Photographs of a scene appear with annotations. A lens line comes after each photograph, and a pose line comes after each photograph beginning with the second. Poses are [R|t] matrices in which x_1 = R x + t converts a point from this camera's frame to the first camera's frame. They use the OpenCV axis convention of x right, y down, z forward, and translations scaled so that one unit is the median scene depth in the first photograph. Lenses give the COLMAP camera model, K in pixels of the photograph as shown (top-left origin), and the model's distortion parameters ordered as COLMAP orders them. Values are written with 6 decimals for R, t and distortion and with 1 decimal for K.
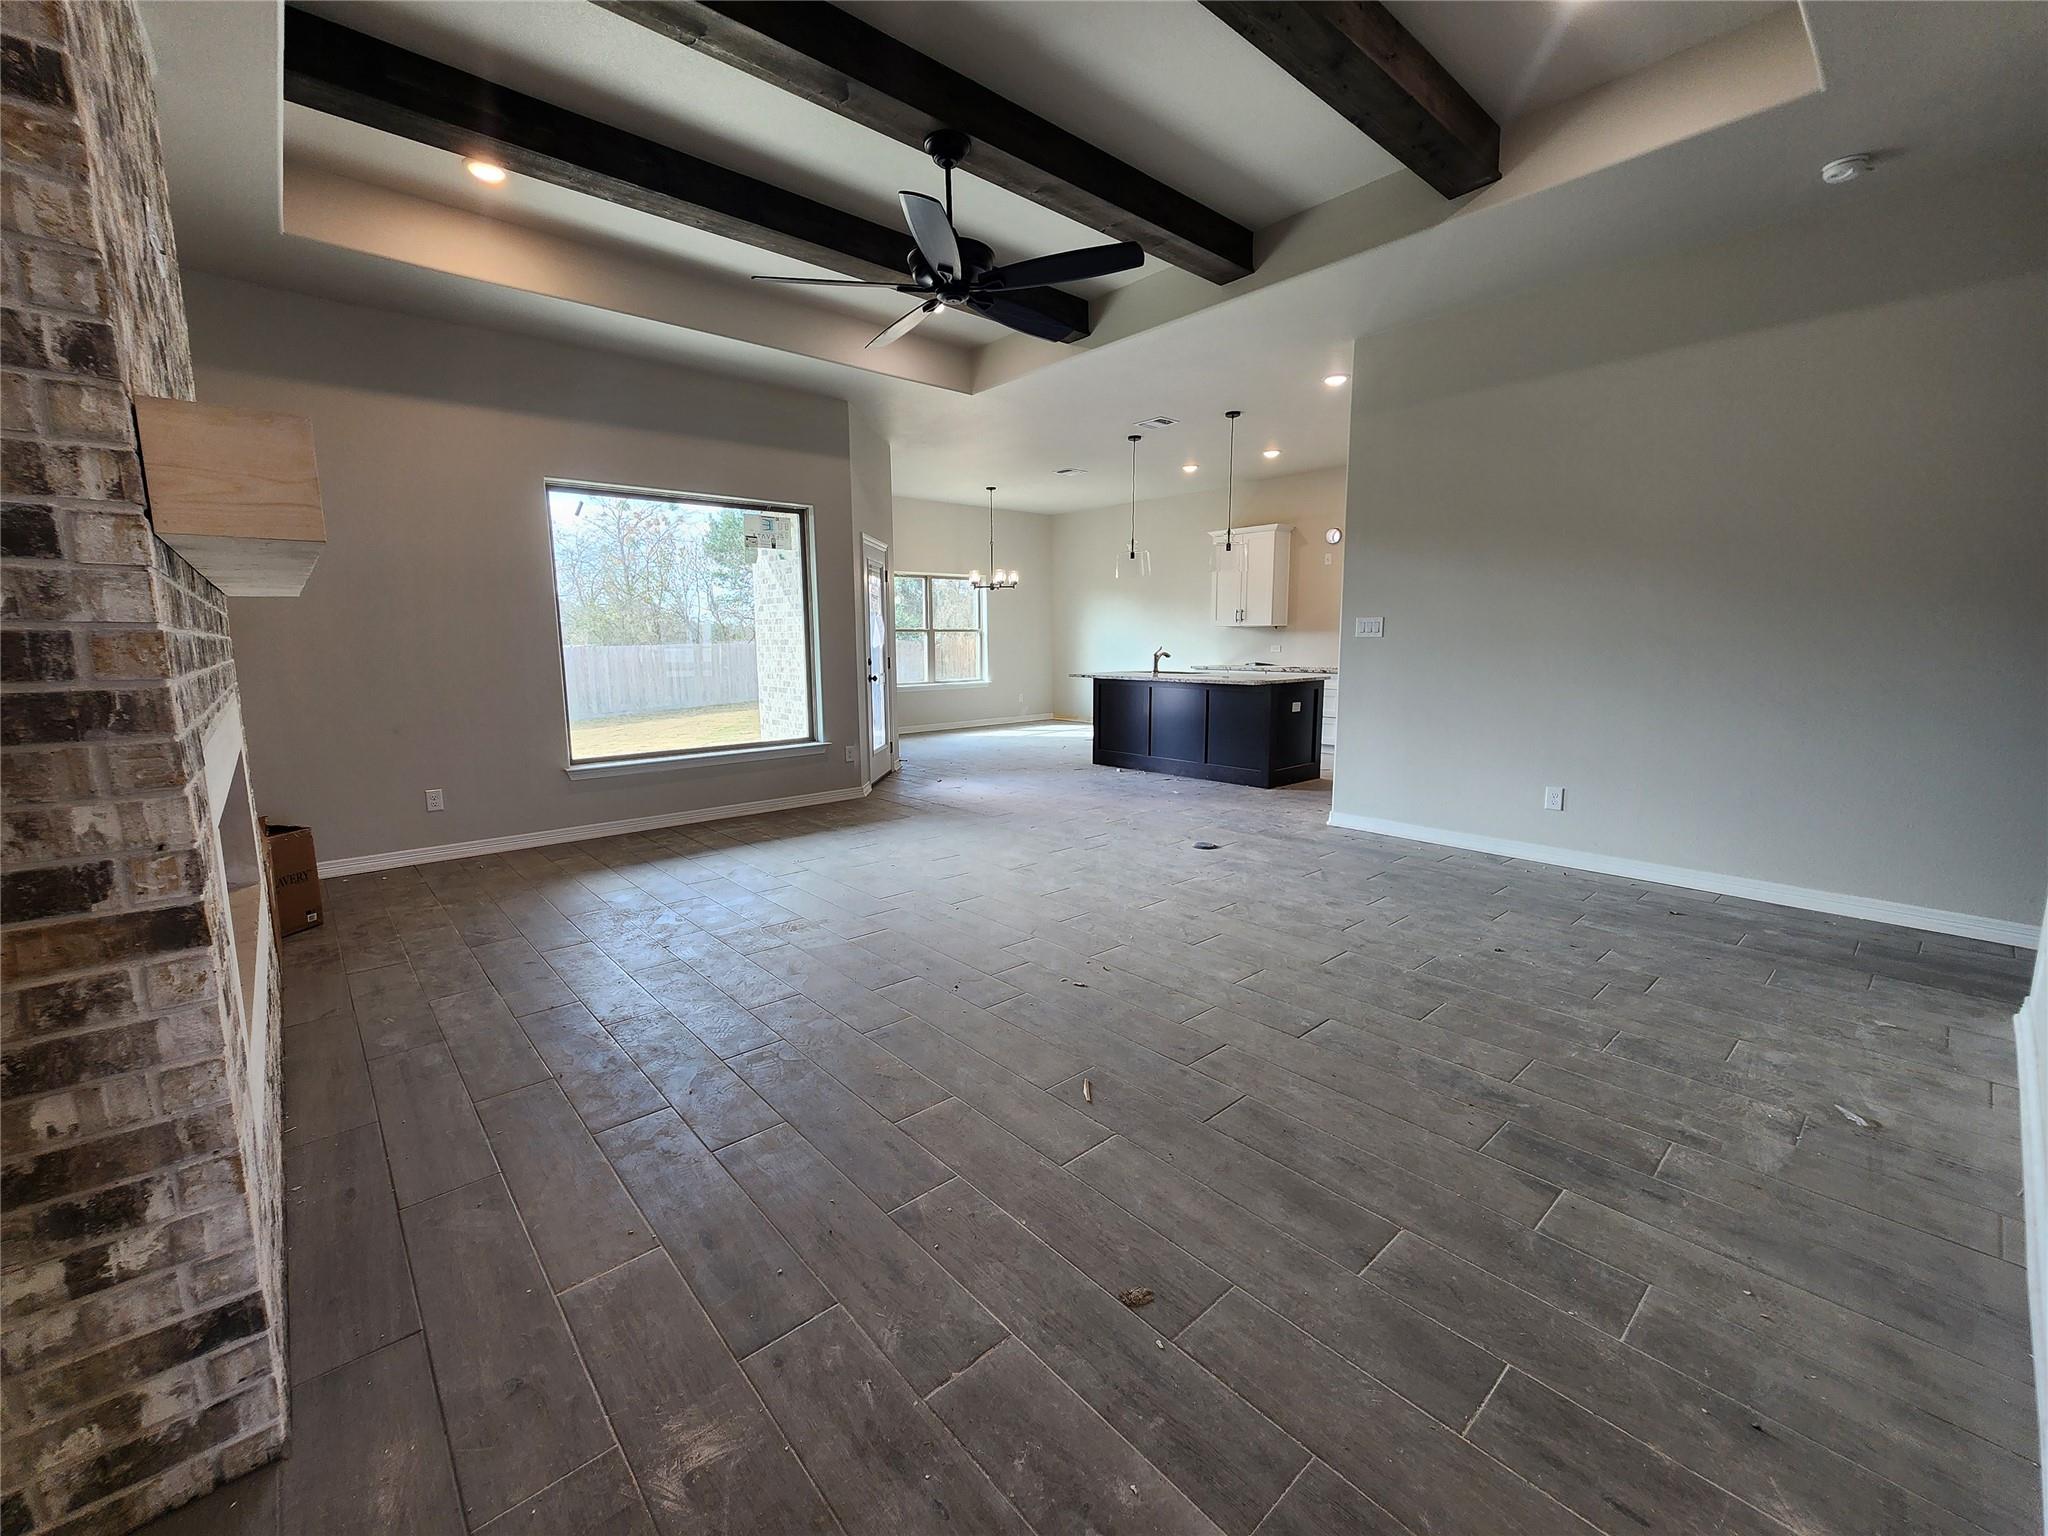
lens RADIAL K [[844.7, 0, 1015.3], [0, 844.7, 755.7], [0, 0, 1]] dist [0.006630, -0.000116]
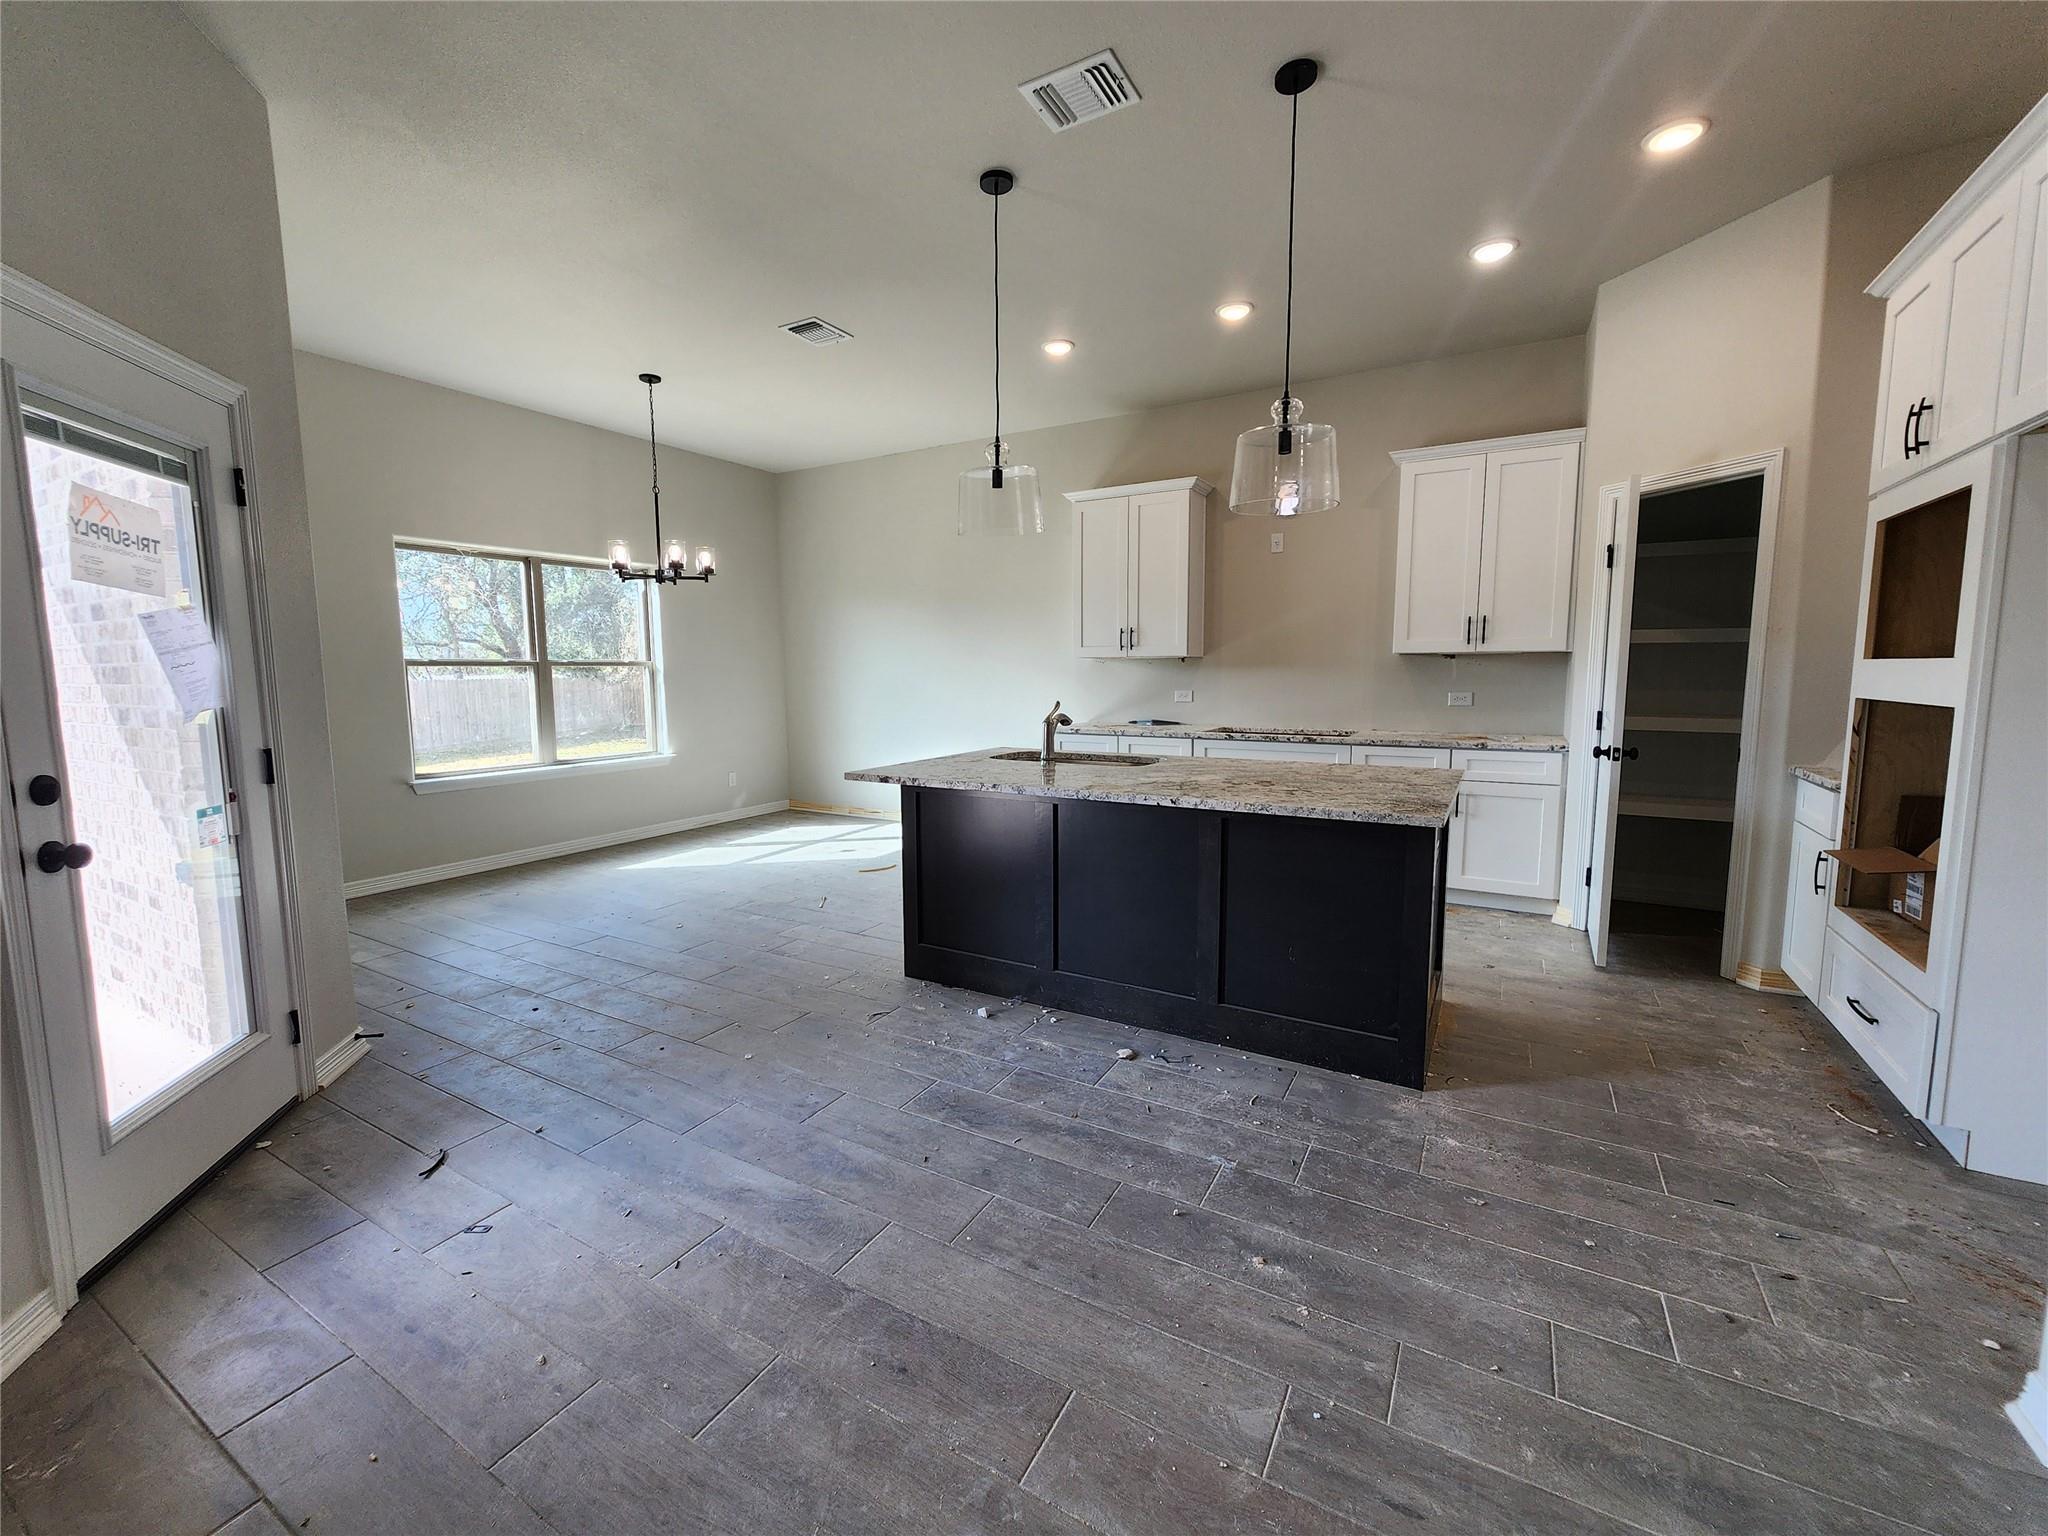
lens RADIAL K [[844.7, 0, 1015.3], [0, 844.7, 755.7], [0, 0, 1]] dist [0.006630, -0.000116]
pose [[0.949006, -0.032441, 0.313585, 0.011918], [0.044796, 0.998475, -0.032273, -0.071483], [-0.312059, 0.044675, 0.949012, 0.483528]]
